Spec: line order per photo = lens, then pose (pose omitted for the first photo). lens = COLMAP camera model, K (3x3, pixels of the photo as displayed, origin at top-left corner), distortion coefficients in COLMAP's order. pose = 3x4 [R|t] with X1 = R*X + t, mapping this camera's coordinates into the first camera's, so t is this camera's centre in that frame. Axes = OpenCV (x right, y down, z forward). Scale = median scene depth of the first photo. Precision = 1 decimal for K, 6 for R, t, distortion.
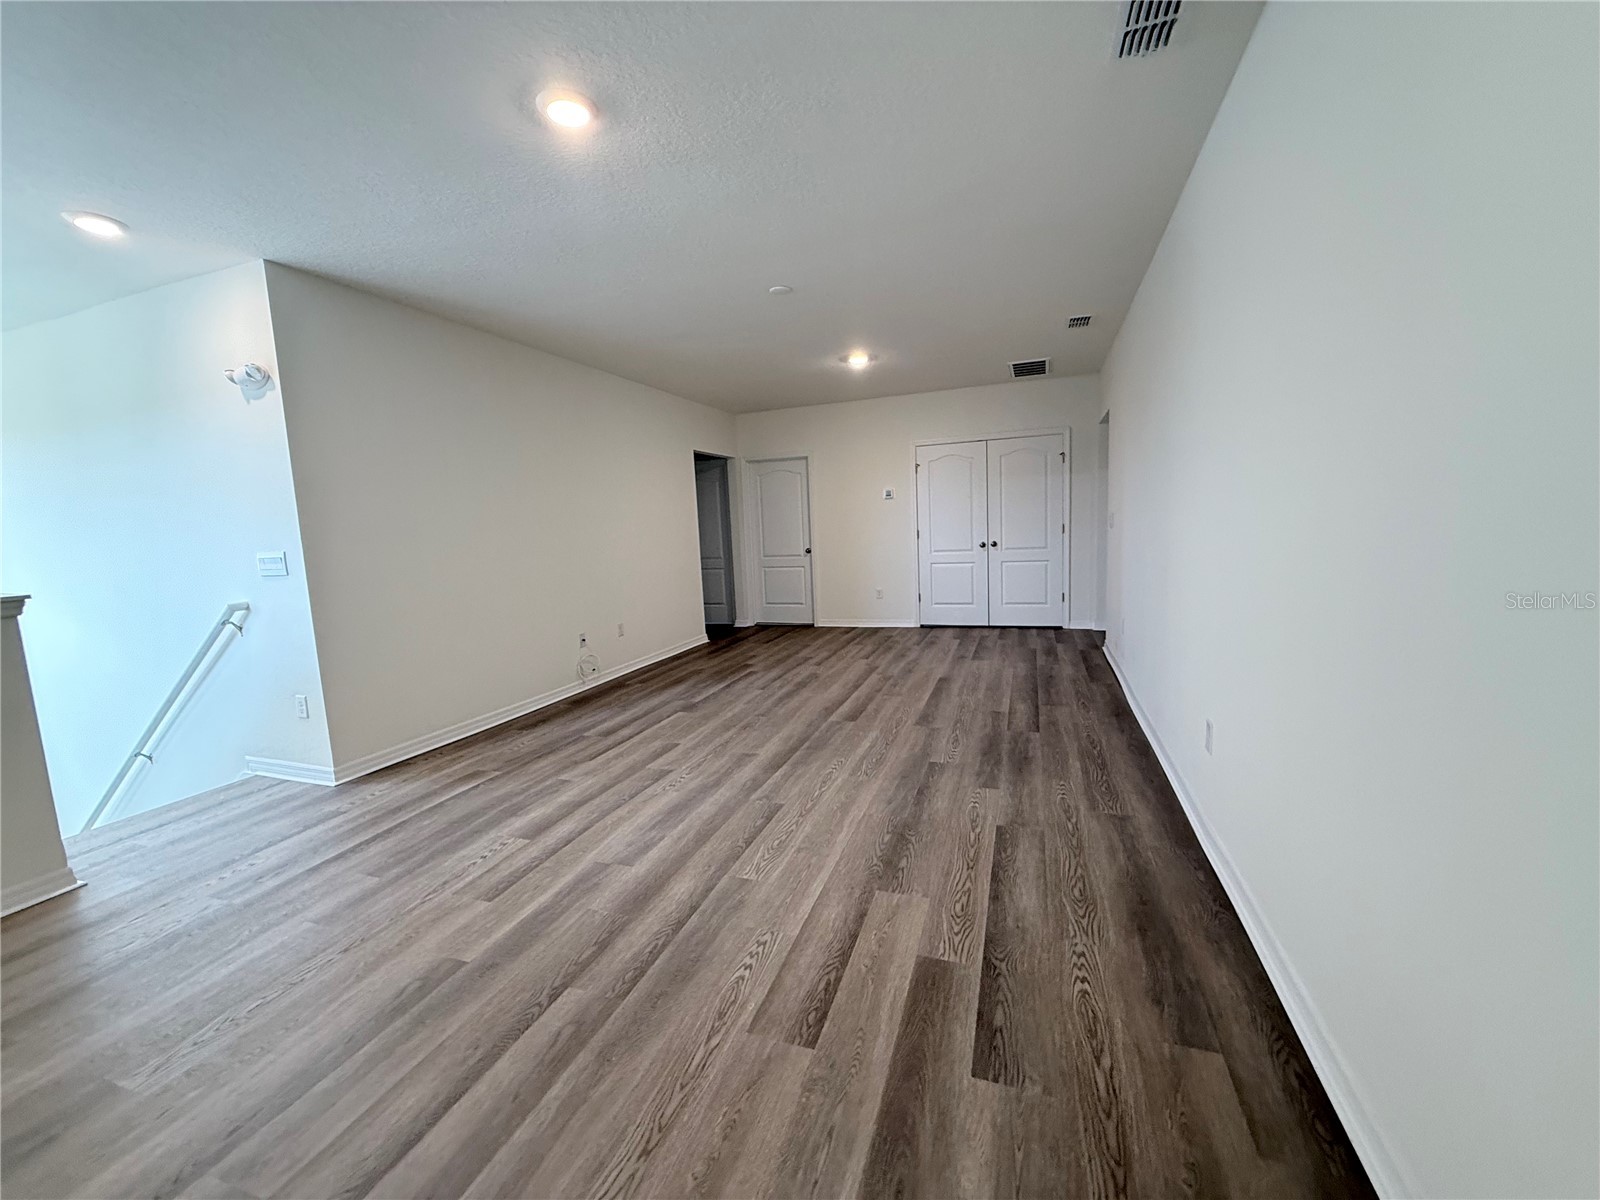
lens RADIAL K [[636.1, 0, 802.8], [0, 636.1, 599.6], [0, 0, 1]] dist [-0.001042, 0.000245]
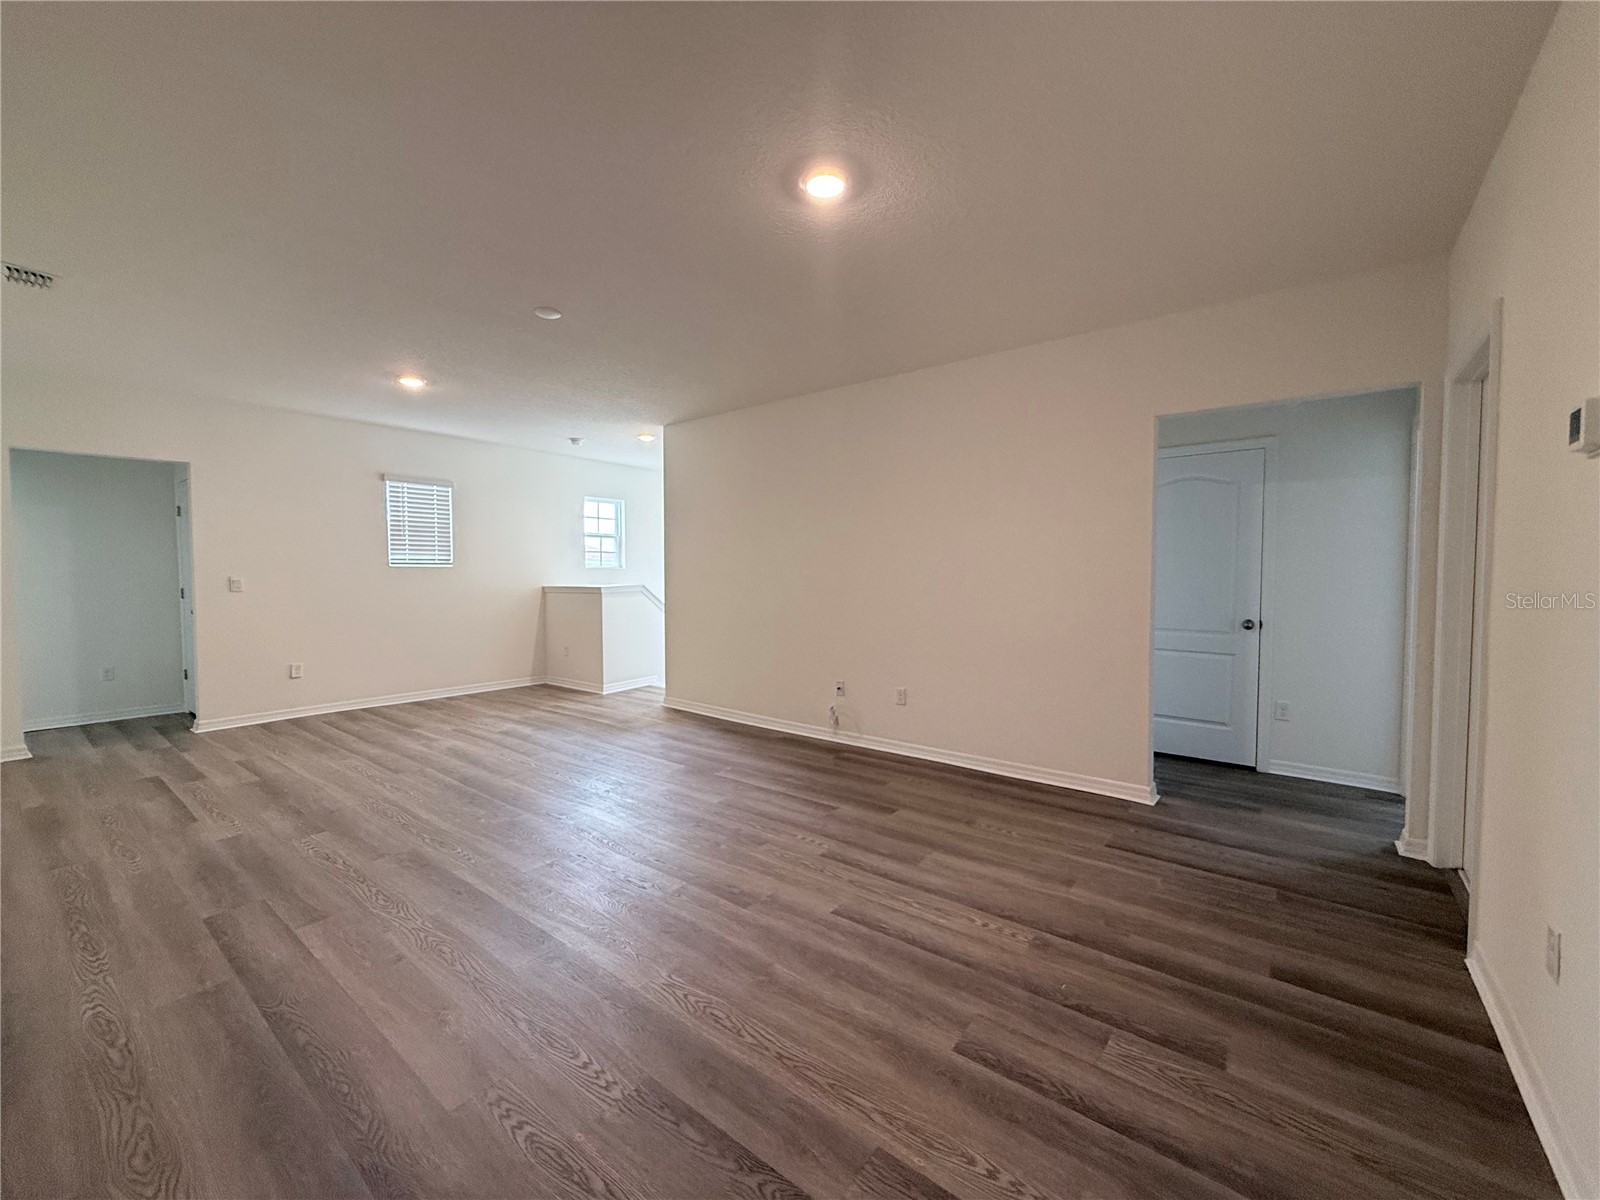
lens RADIAL K [[636.1, 0, 802.8], [0, 636.1, 599.6], [0, 0, 1]] dist [-0.001042, 0.000245]
pose [[-0.314328, 0.081185, -0.945837, 1.164037], [-0.098976, 0.988104, 0.117706, -0.365816], [0.944141, 0.130613, -0.302553, 2.637987]]
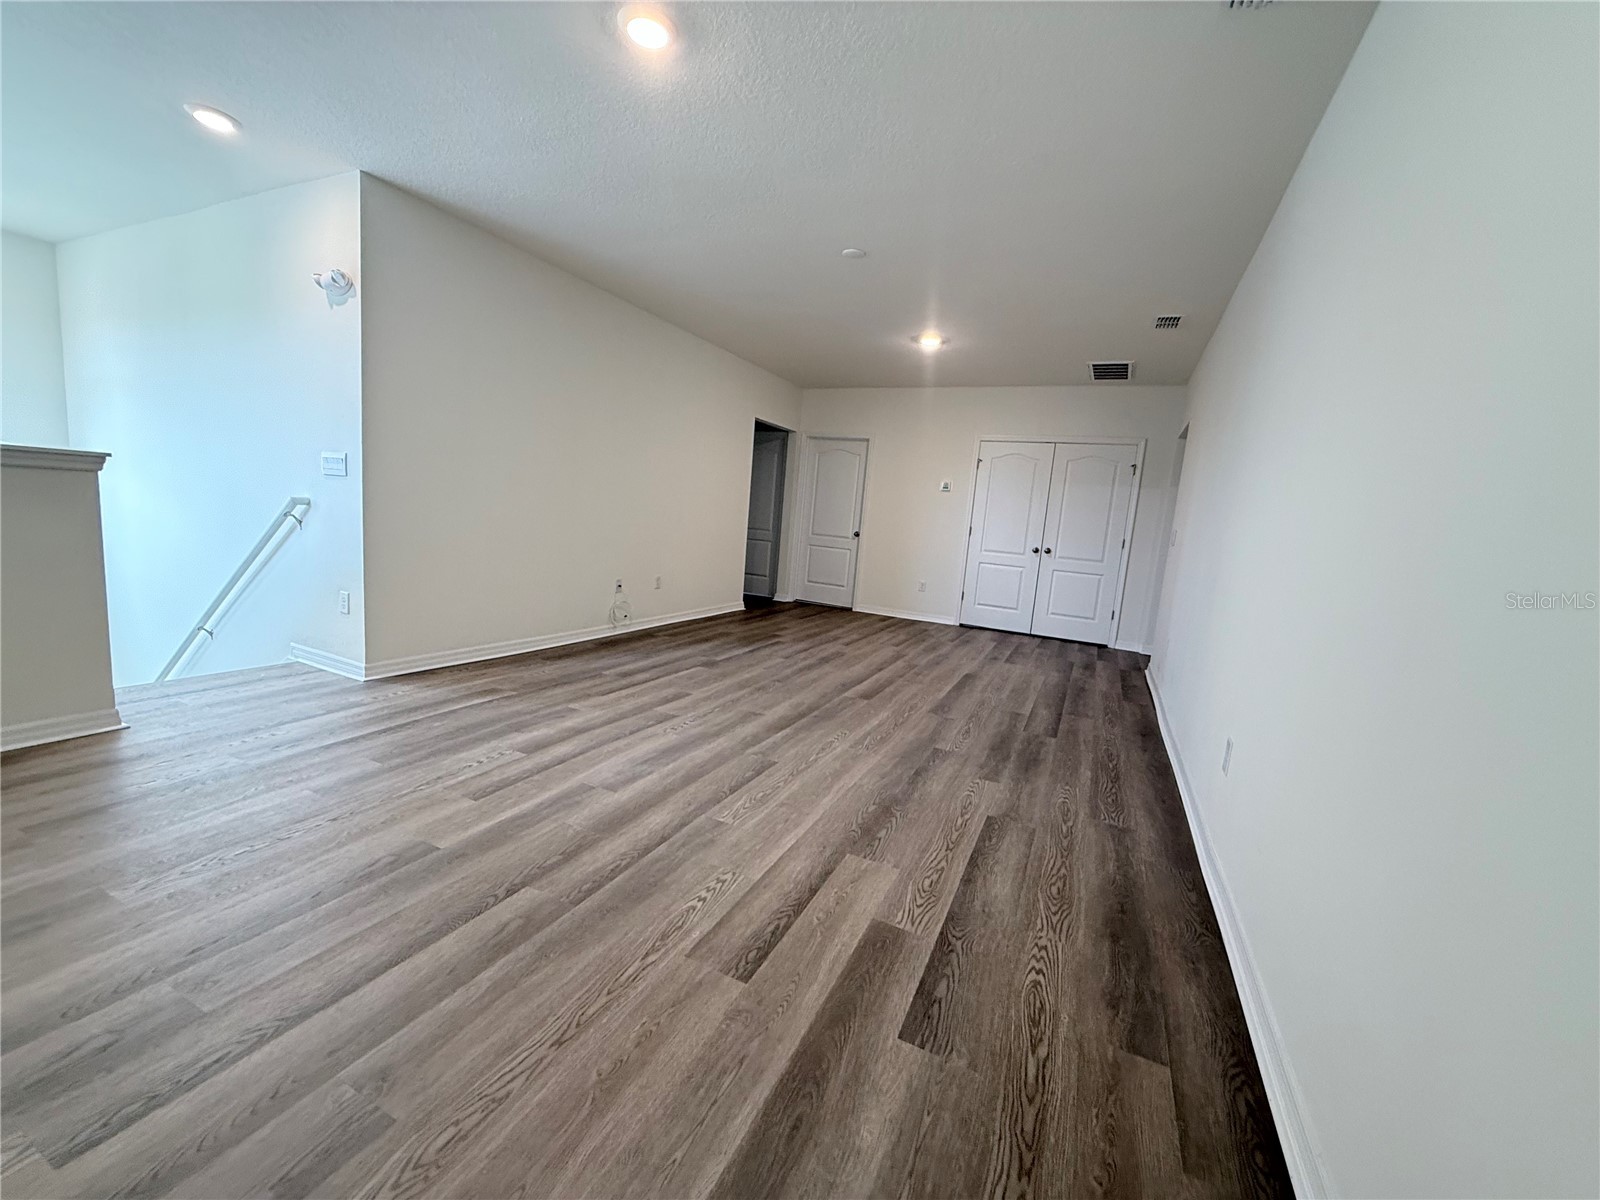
lens RADIAL K [[636.1, 0, 802.8], [0, 636.1, 599.6], [0, 0, 1]] dist [-0.001042, 0.000245]
pose [[0.987089, 0.138149, -0.081057, 0.065227], [-0.137005, 0.990378, 0.019537, 0.053428], [0.082976, -0.008179, 0.996518, 0.016117]]
